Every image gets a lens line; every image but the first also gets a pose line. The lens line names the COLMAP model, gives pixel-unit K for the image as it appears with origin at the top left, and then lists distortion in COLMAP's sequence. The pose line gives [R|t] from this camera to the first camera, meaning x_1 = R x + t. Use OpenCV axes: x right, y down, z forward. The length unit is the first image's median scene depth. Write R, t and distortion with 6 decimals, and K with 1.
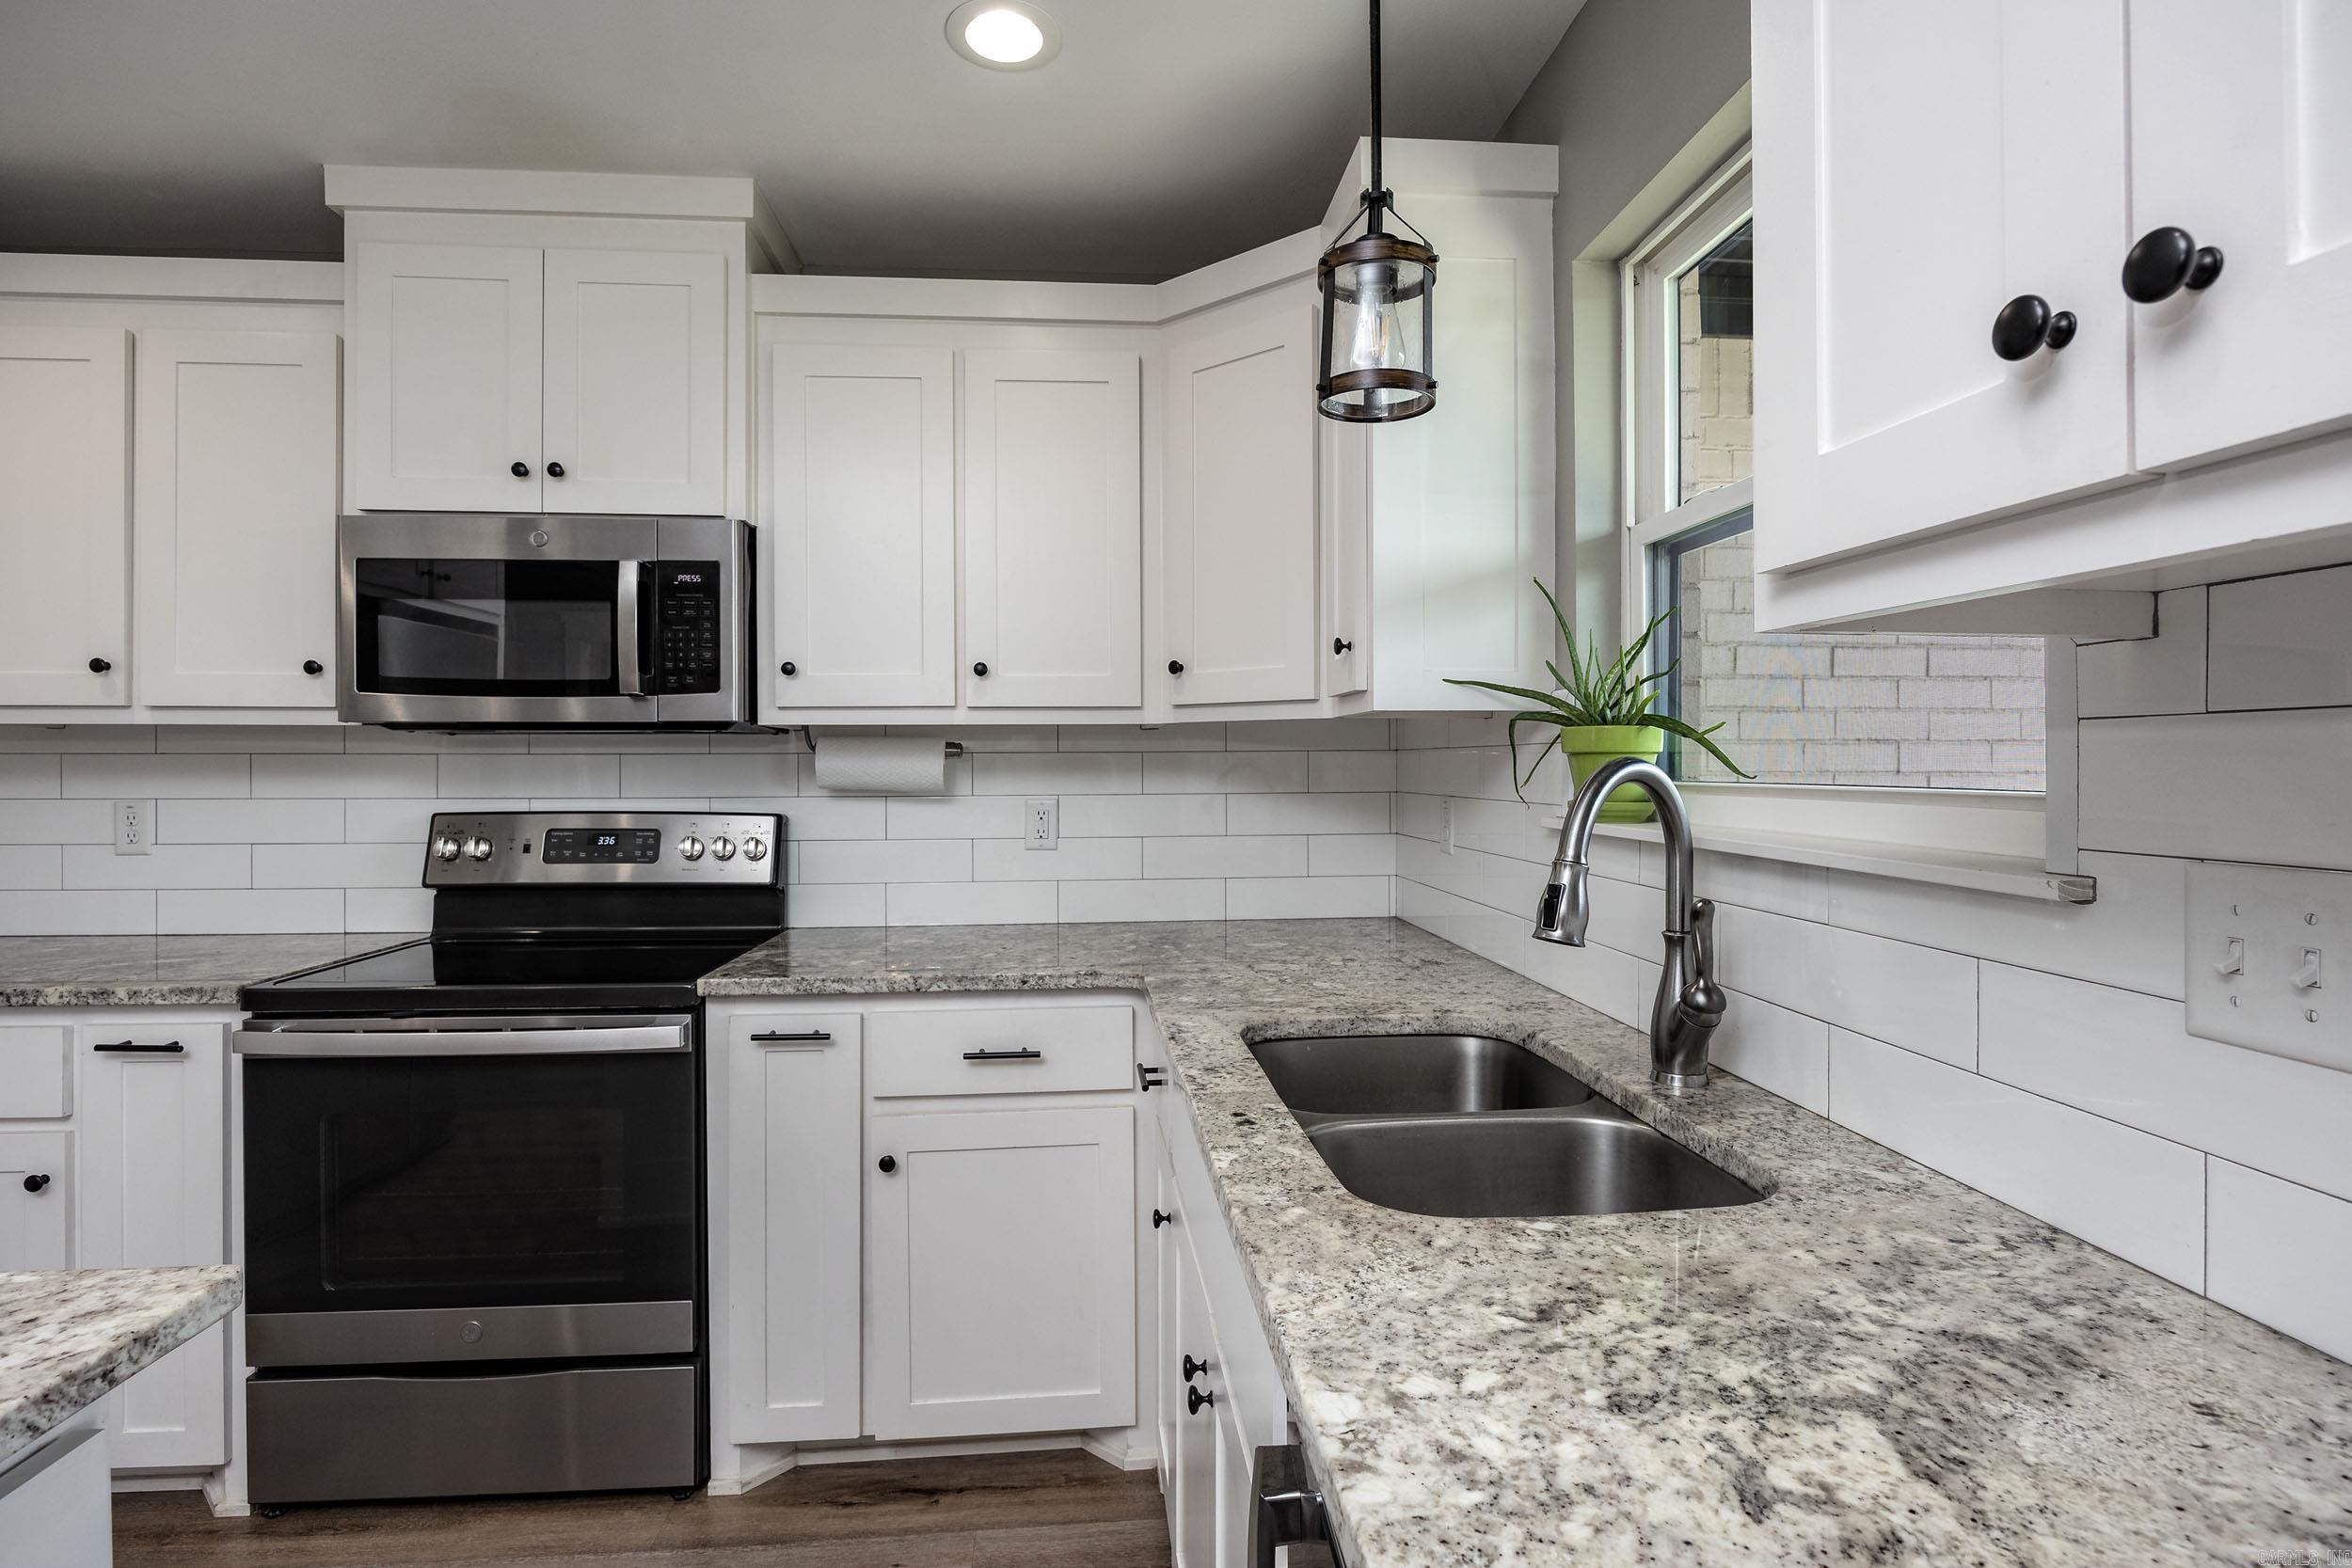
lens RADIAL K [[1142.2, 0, 1155.9], [0, 1142.2, 759.2], [0, 0, 1]] dist [-0.003912, -0.000478]
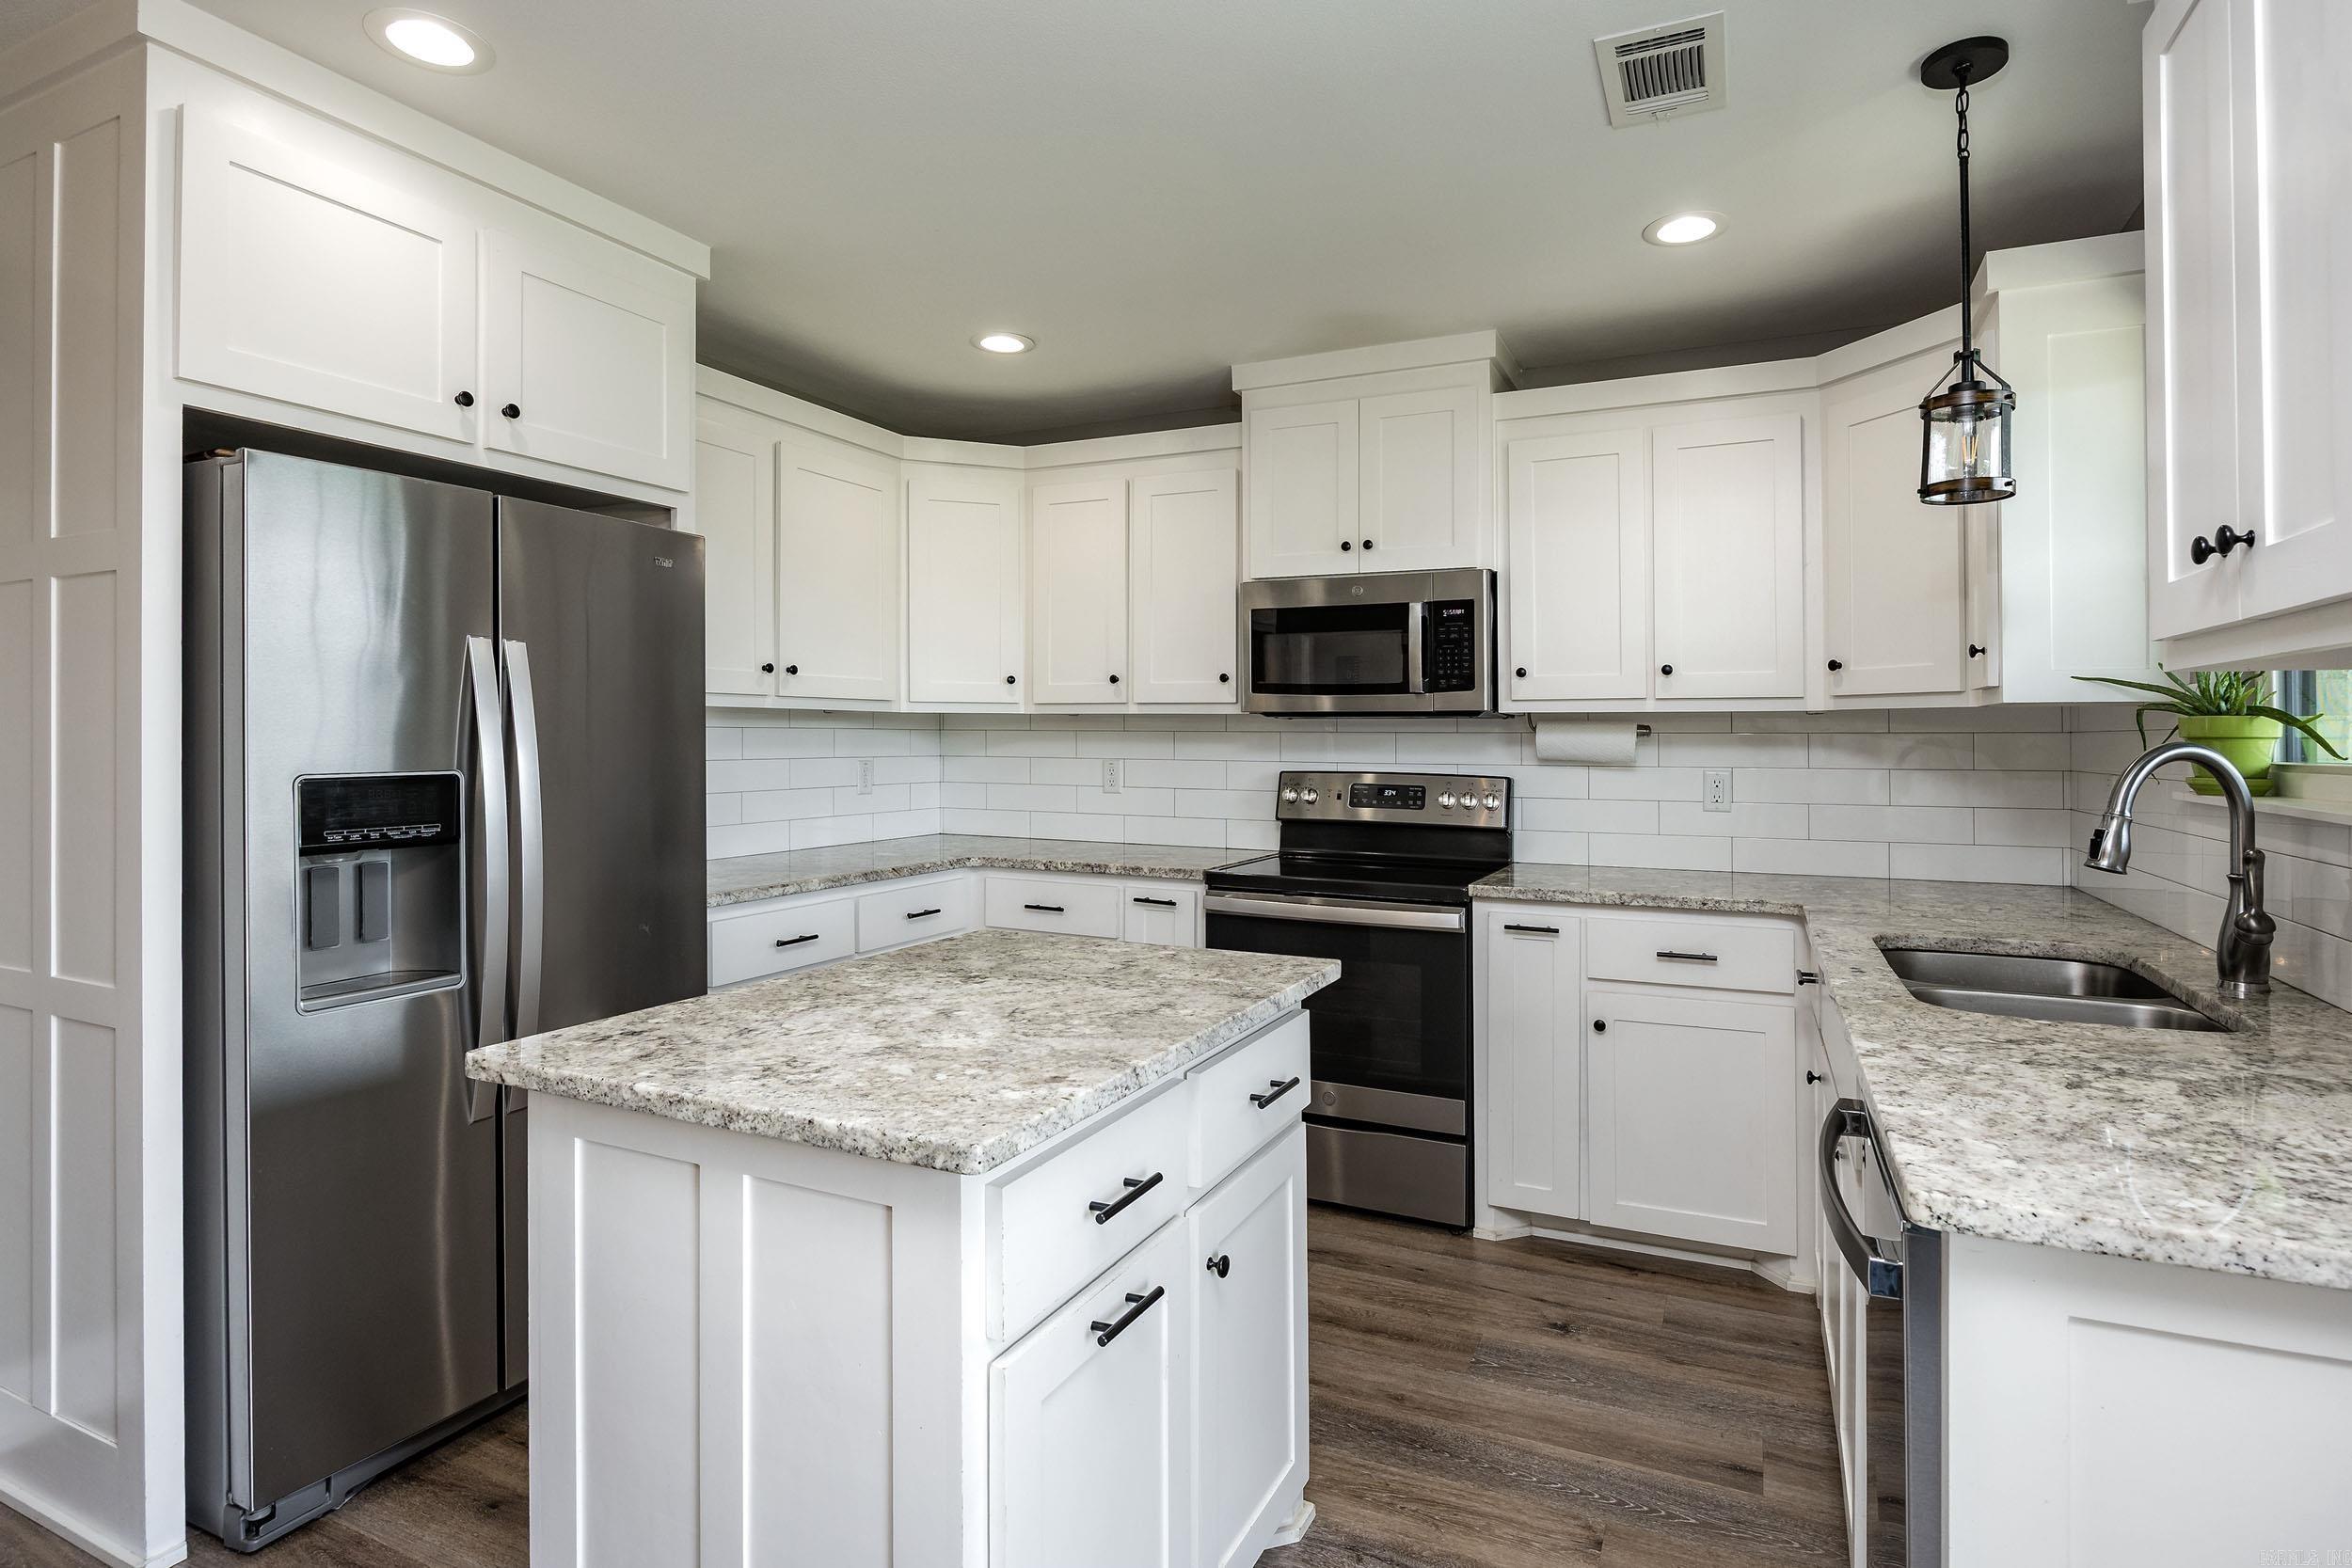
lens RADIAL K [[1167.0, 0, 1219.7], [0, 1167.0, 710.5], [0, 0, 1]] dist [0.000587, 0.000318]
pose [[0.877506, -0.003963, -0.479549, 0.042752], [-0.005660, 0.999811, -0.018621, -0.004440], [0.479532, 0.019054, 0.877317, -0.465322]]
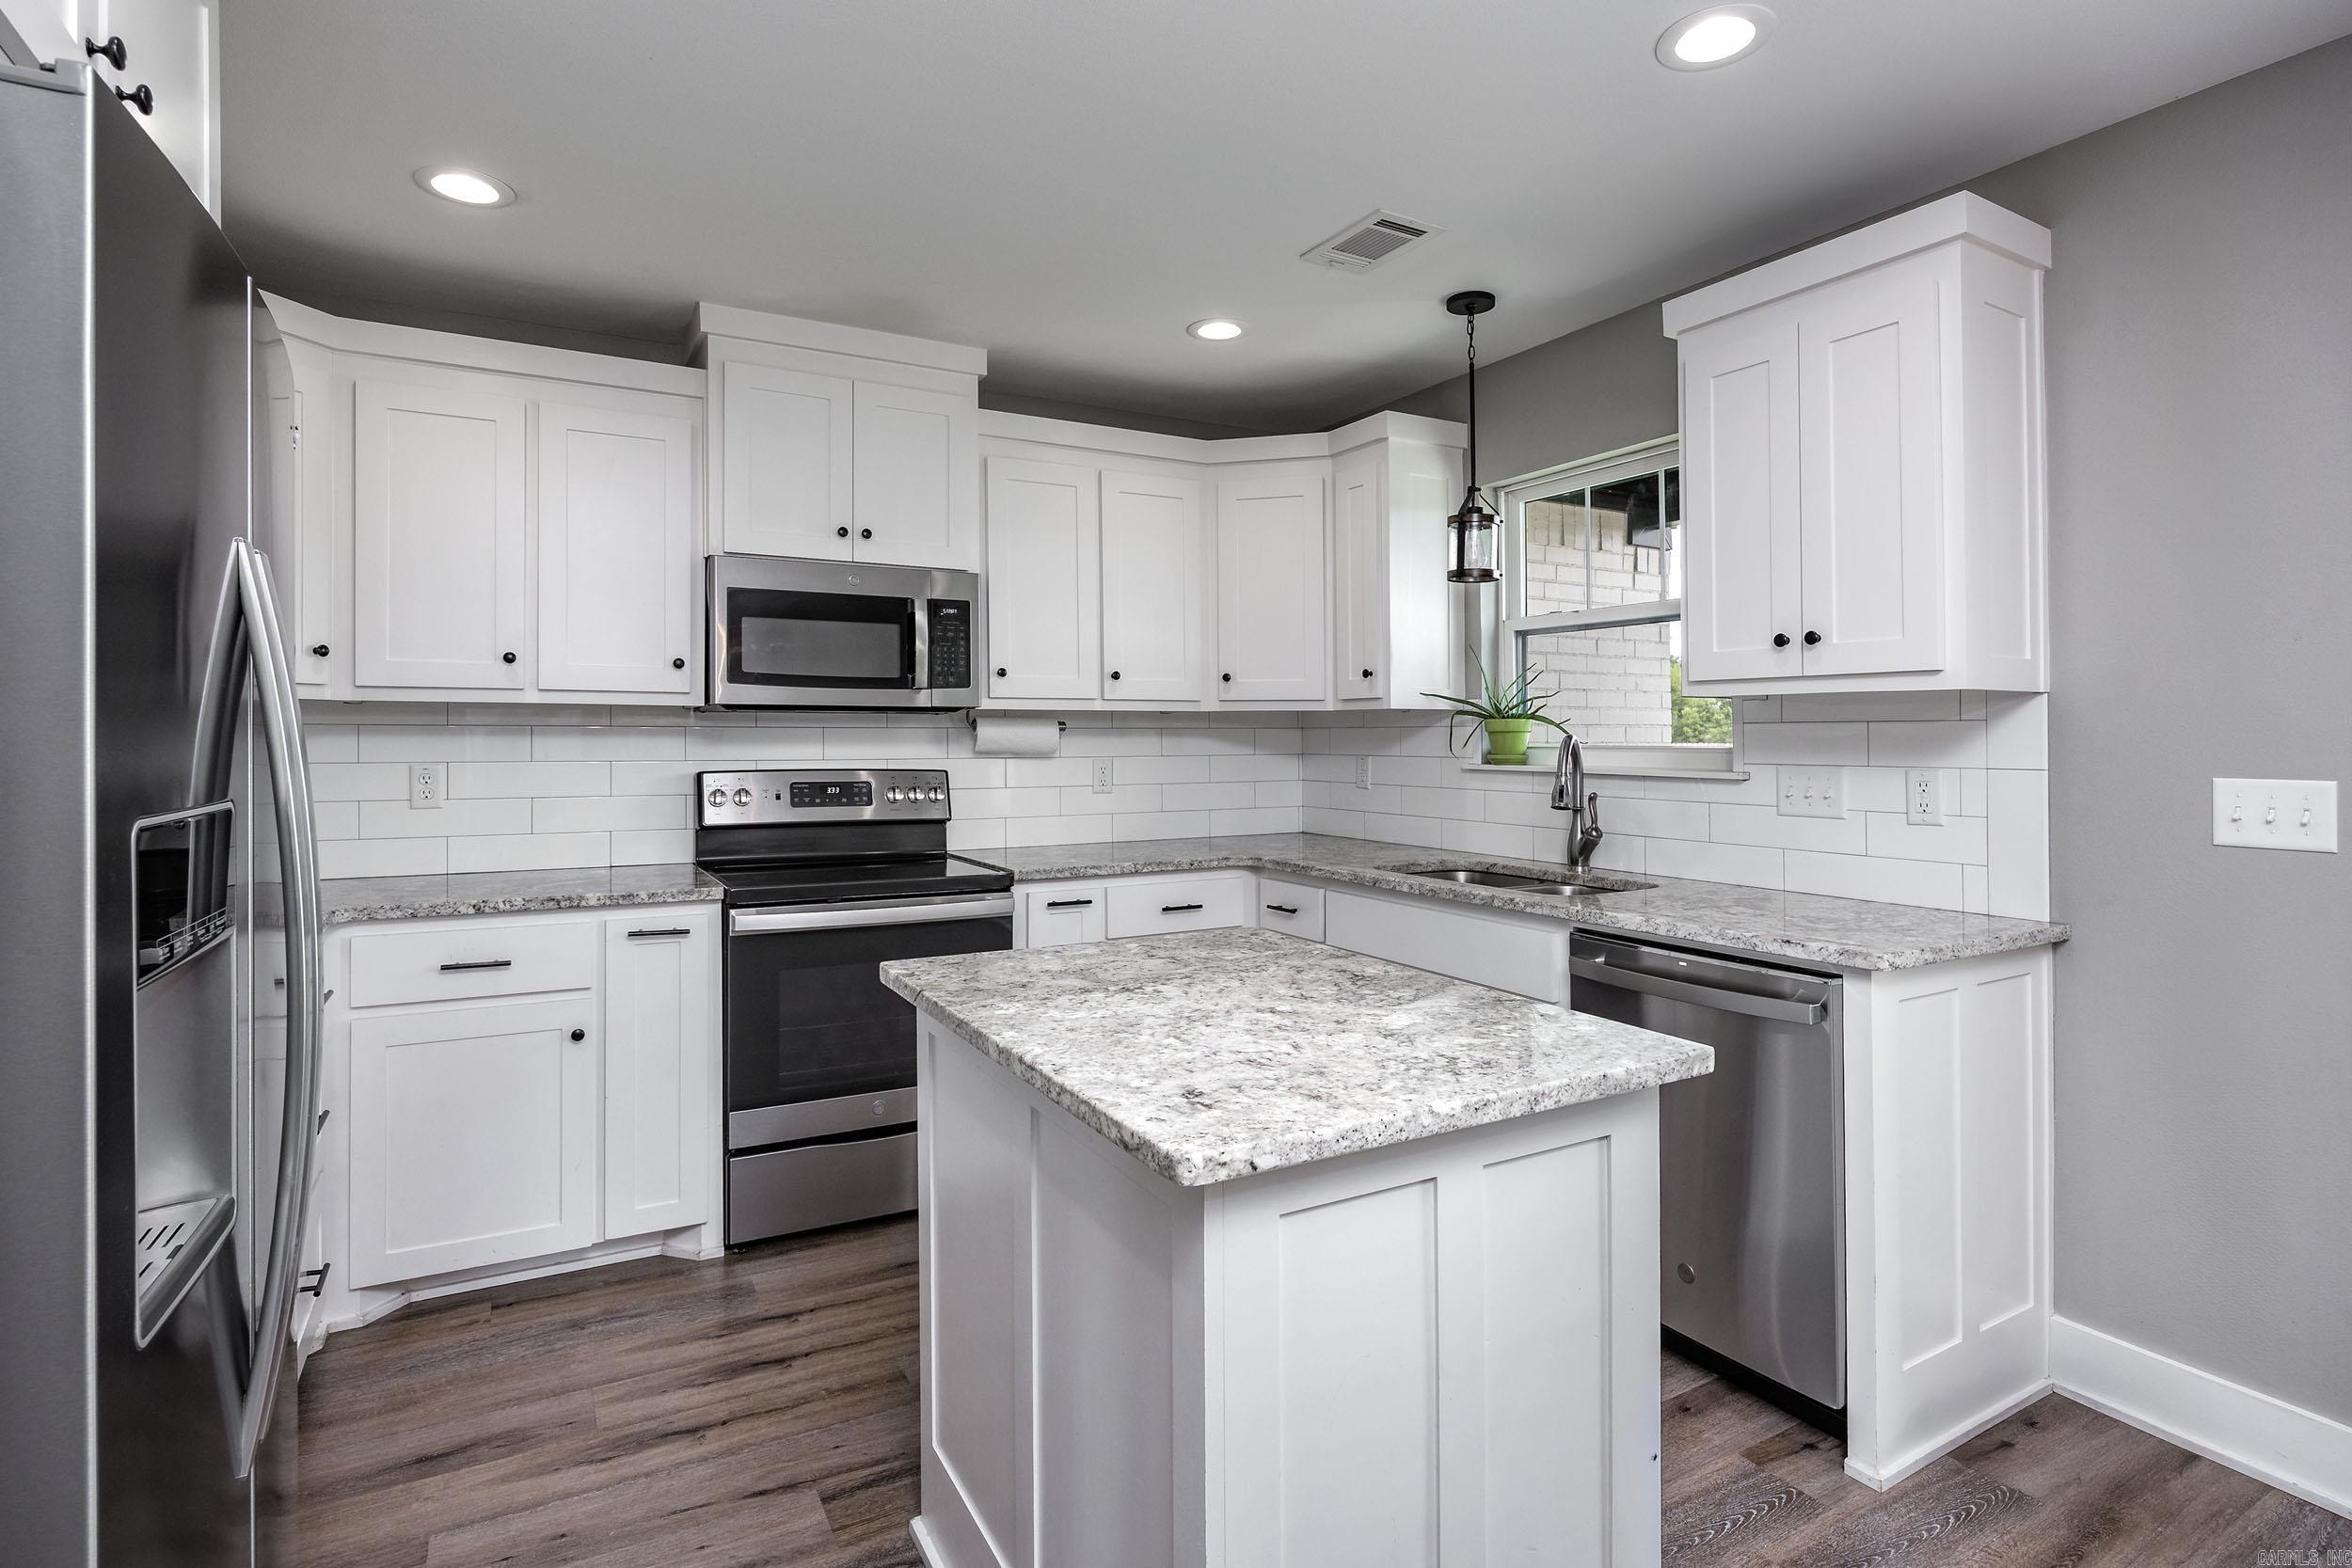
lens RADIAL K [[1166.5, 0, 1159.8], [0, 1166.5, 710.8], [0, 0, 1]] dist [-0.003890, -0.000299]
pose [[0.912964, 0.011563, 0.407876, -0.824048], [-0.004962, 0.999839, -0.017237, -0.002837], [-0.408010, 0.013713, 0.912874, -0.539836]]
